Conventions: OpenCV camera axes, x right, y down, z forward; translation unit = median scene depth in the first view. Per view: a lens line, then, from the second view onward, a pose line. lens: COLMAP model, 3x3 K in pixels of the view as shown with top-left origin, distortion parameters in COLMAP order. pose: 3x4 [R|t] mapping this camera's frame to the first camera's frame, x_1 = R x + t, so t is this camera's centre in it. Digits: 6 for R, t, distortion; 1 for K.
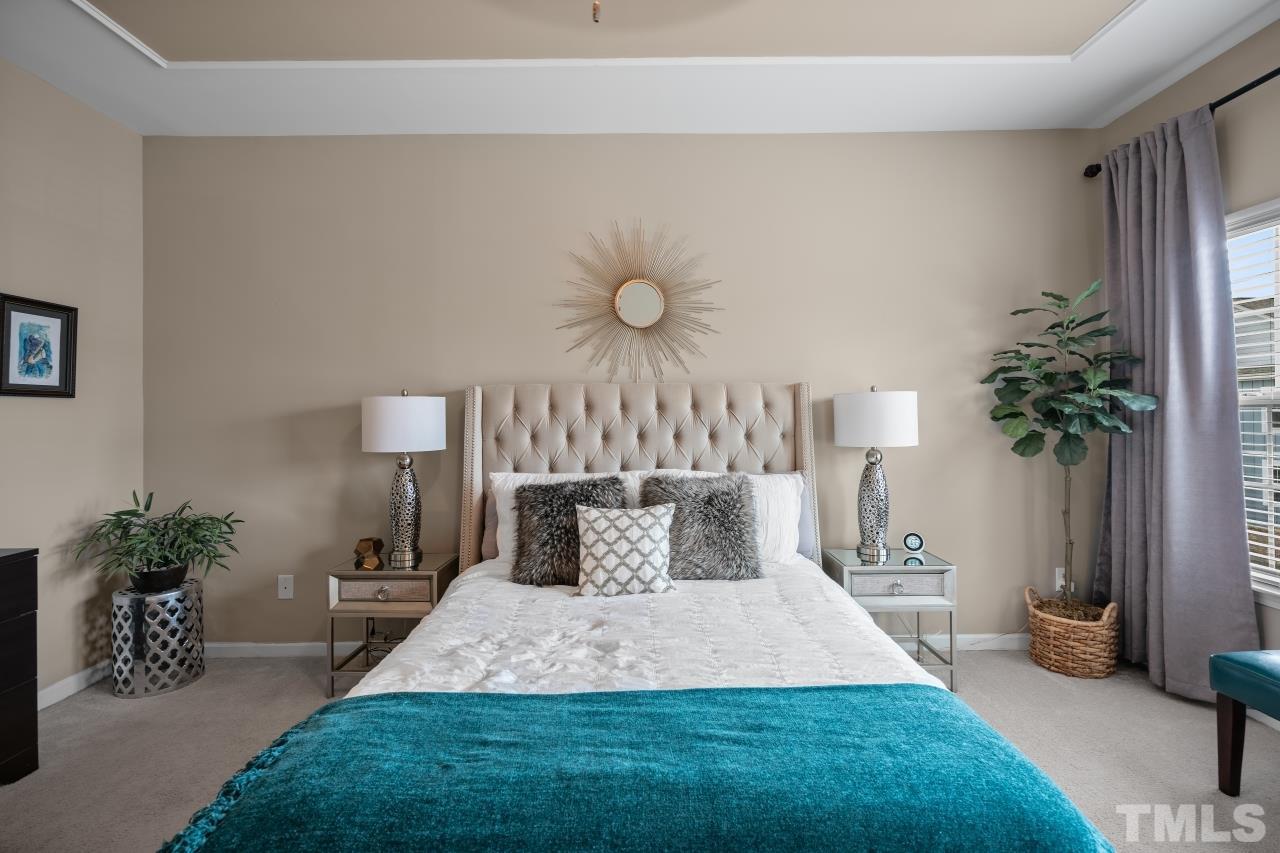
lens RADIAL K [[605.2, 0, 640.0], [0, 605.2, 426.5], [0, 0, 1]] dist [-0.000339, 0.000718]
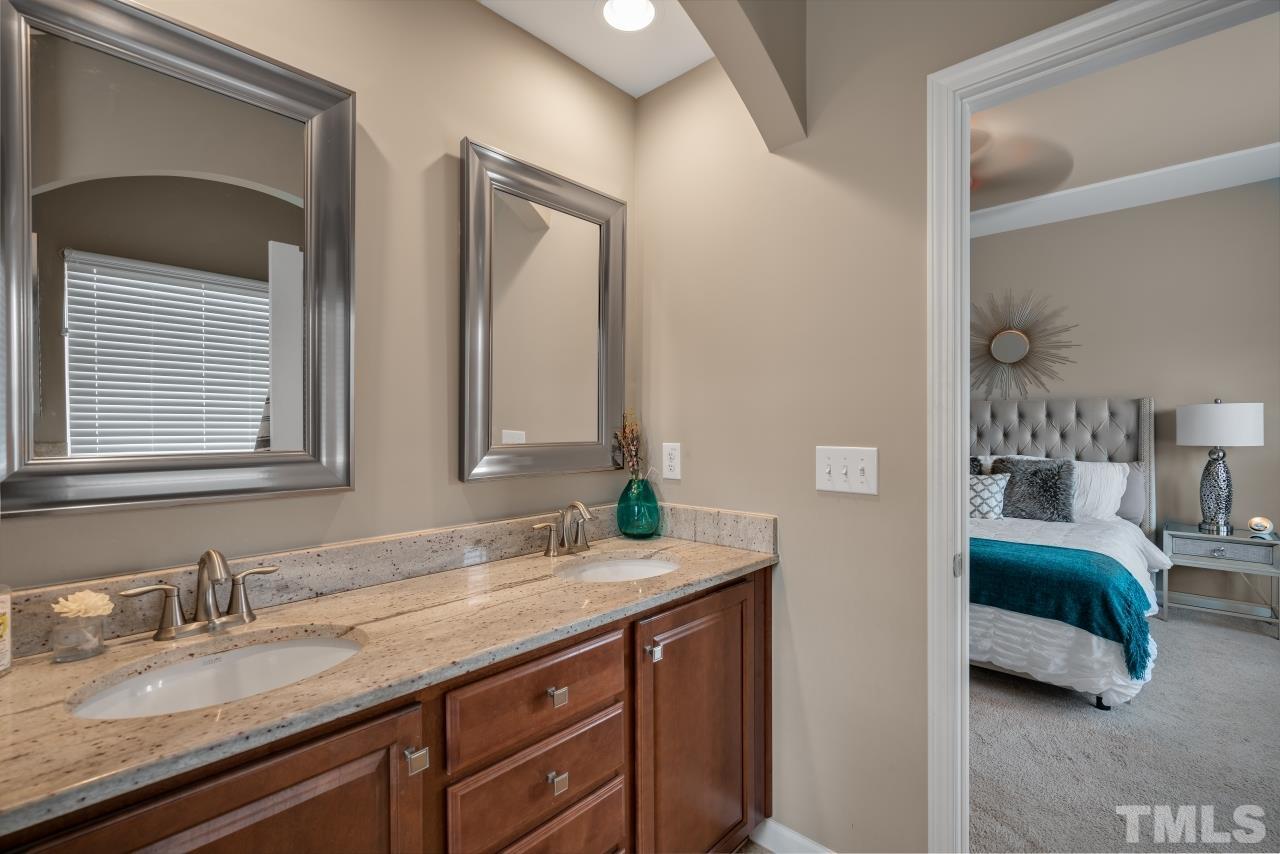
lens RADIAL K [[605.2, 0, 640.0], [0, 605.2, 427.0], [0, 0, 1]] dist [-0.000339, 0.000718]
pose [[0.761040, 0.008474, -0.648650, 0.290210], [-0.009629, 0.999952, 0.001765, 0.001878], [0.648634, 0.004903, 0.761085, -0.767398]]
